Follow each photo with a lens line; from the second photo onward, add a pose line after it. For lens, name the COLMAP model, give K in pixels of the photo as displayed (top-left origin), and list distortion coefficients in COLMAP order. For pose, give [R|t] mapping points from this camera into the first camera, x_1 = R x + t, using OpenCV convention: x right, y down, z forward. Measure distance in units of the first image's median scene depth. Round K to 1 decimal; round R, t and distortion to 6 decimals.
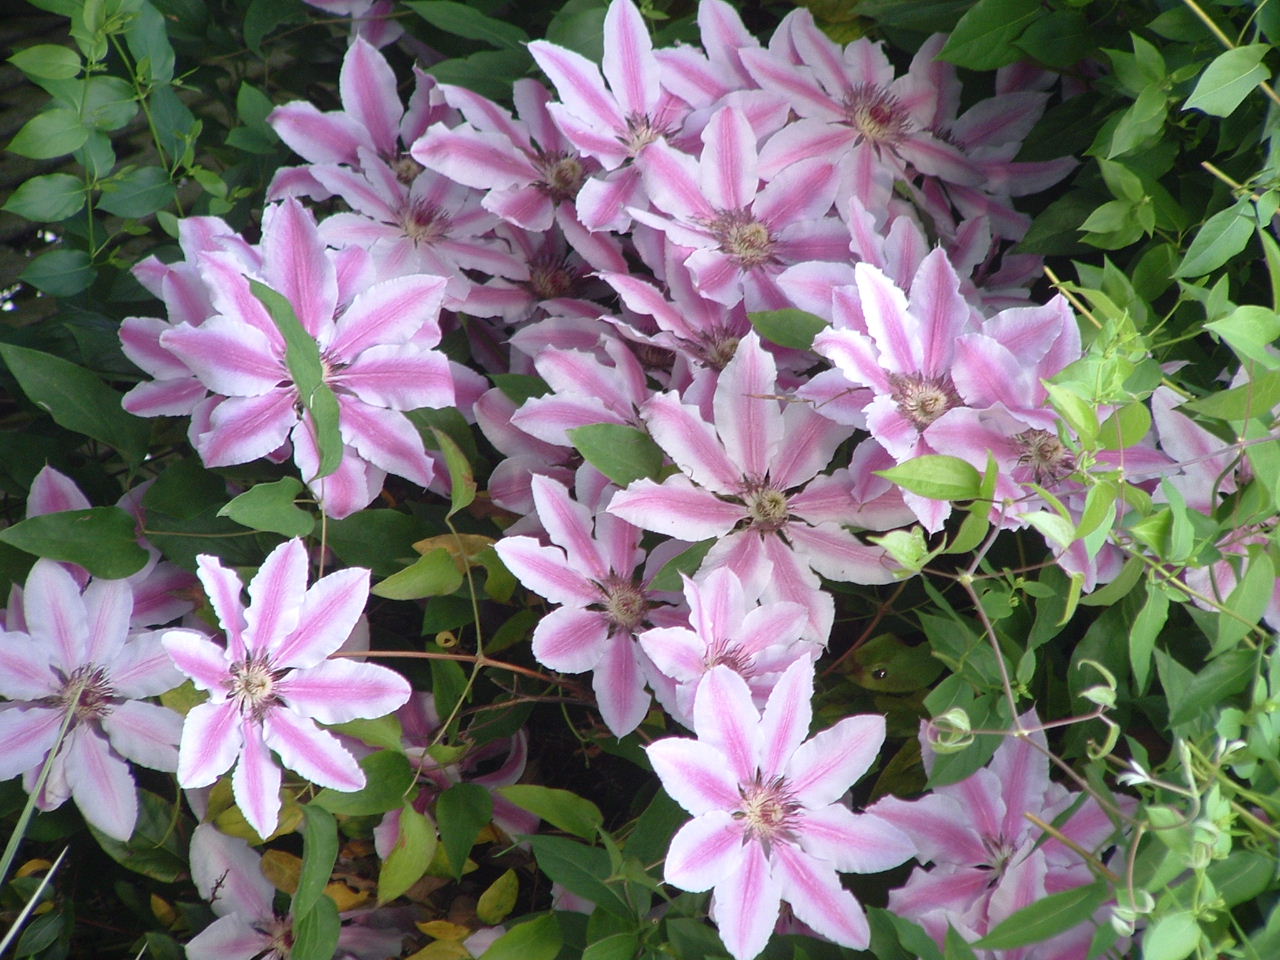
lens RADIAL K [[7550.5, 0, 639.8], [0, 7550.5, 480.0], [0, 0, 1]] dist [-0.028371, 0.000000]
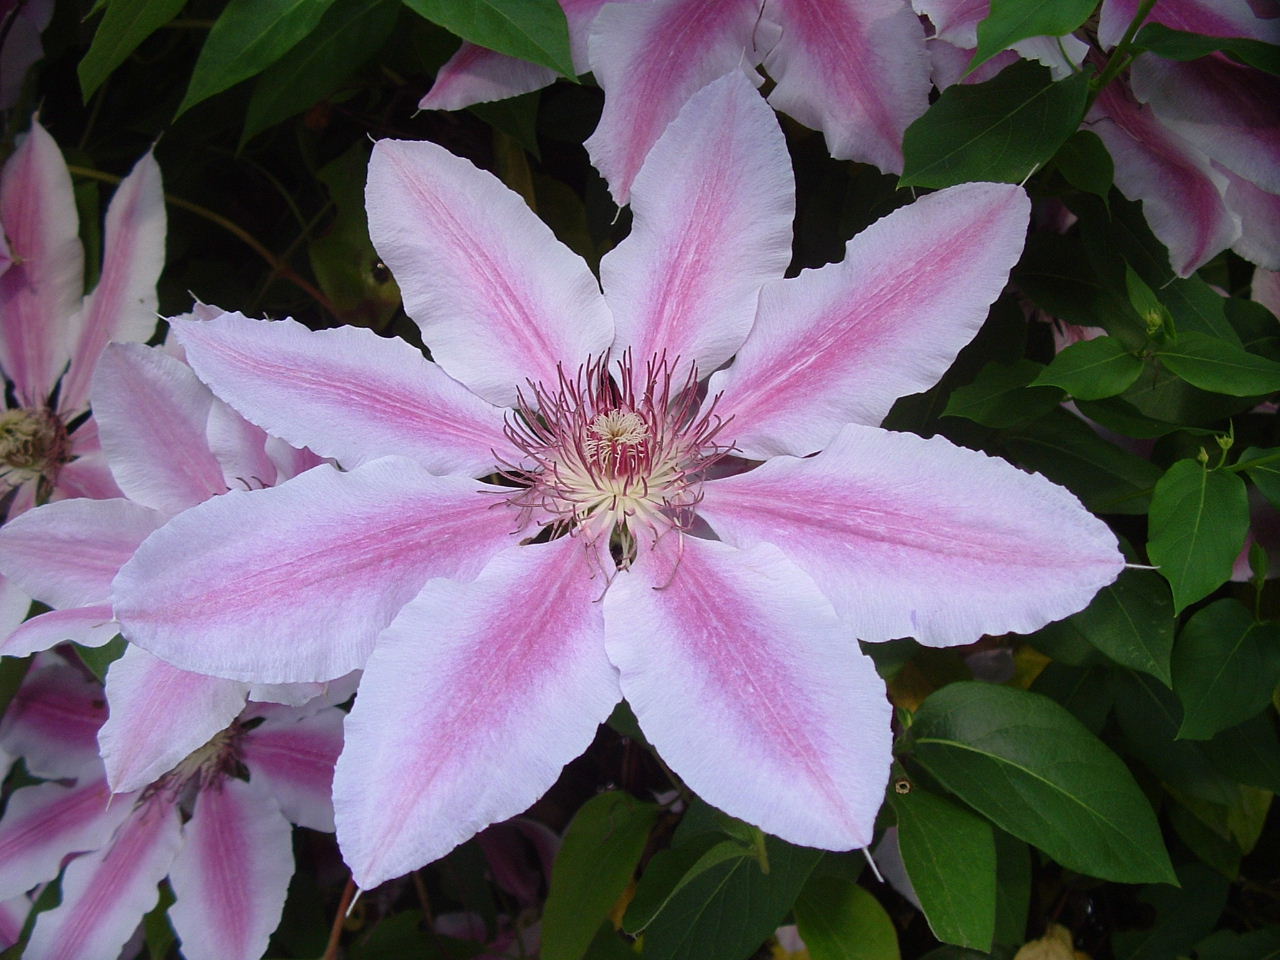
lens RADIAL K [[1416.3, 0, 639.8], [0, 1416.3, 480.9], [0, 0, 1]] dist [-0.008896, 0.000000]
pose [[0.046798, -0.998299, 0.034779, 0.013757], [0.996550, 0.049048, 0.066957, 0.040838], [-0.068549, 0.031525, 0.997150, 0.936629]]
